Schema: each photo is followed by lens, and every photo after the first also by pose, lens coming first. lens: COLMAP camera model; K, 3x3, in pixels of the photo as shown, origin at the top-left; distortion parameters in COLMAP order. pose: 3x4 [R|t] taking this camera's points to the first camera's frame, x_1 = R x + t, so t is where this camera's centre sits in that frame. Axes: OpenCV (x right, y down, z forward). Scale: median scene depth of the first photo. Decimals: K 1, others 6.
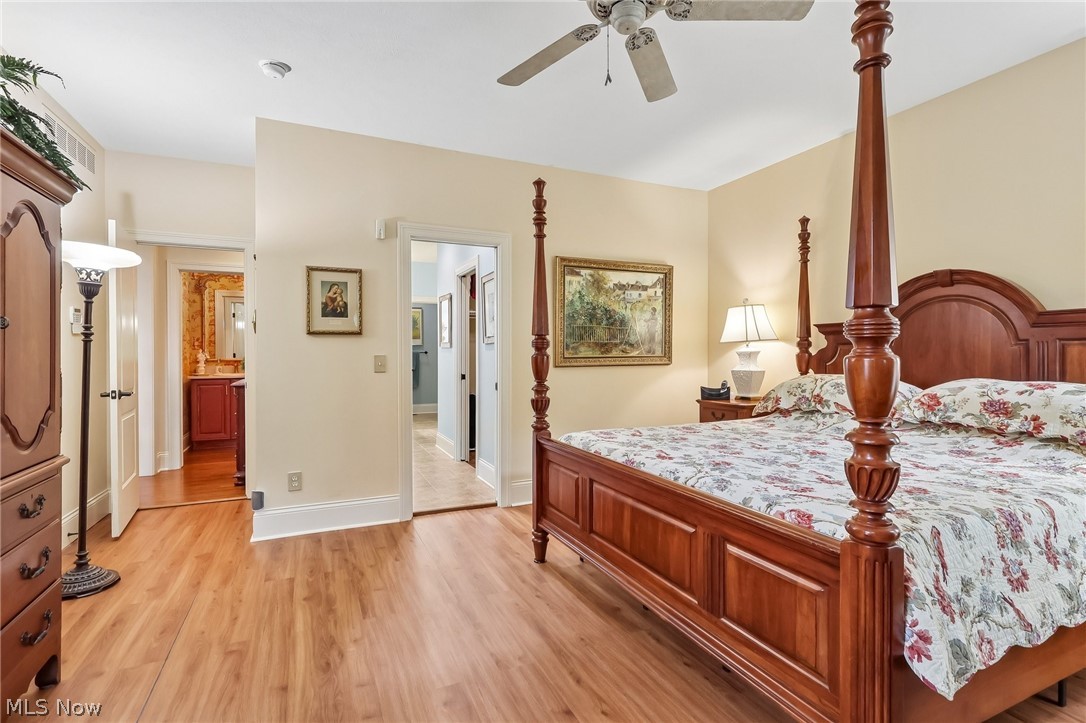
lens RADIAL K [[507.1, 0, 541.8], [0, 507.1, 360.2], [0, 0, 1]] dist [-0.000443, -0.001193]
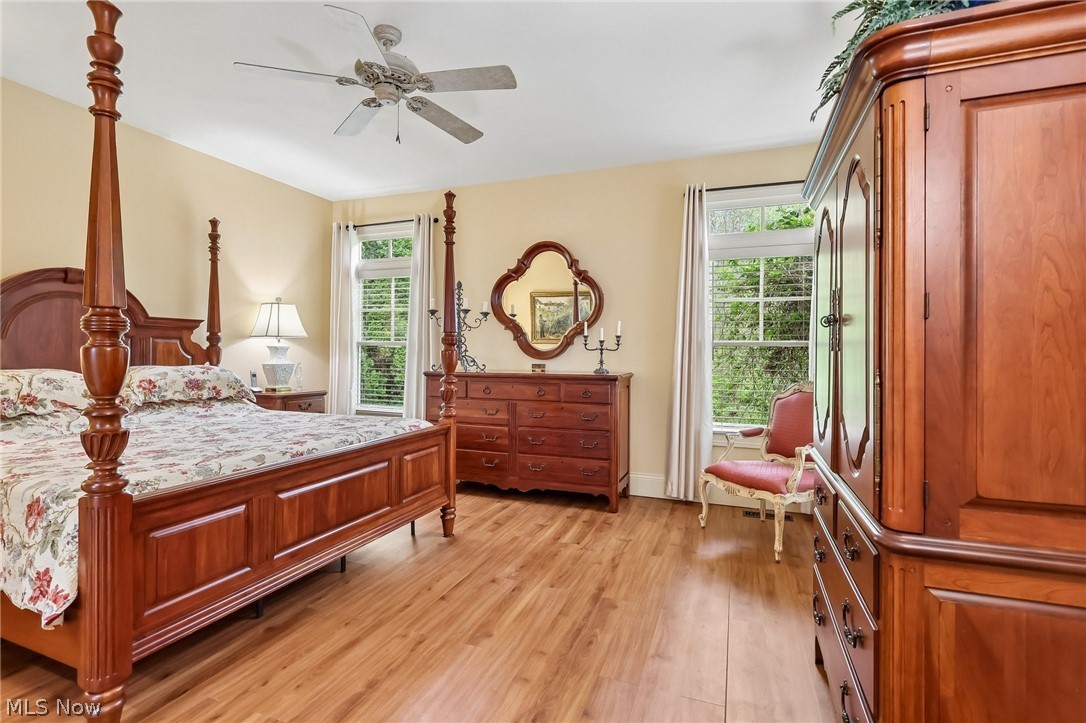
lens RADIAL K [[507.1, 0, 543.4], [0, 507.1, 352.7], [0, 0, 1]] dist [-0.000443, -0.001193]
pose [[-0.699756, -0.007526, 0.714343, -0.843416], [-0.001707, 0.999959, 0.008863, -0.011696], [-0.714380, 0.004982, -0.699740, 1.293181]]
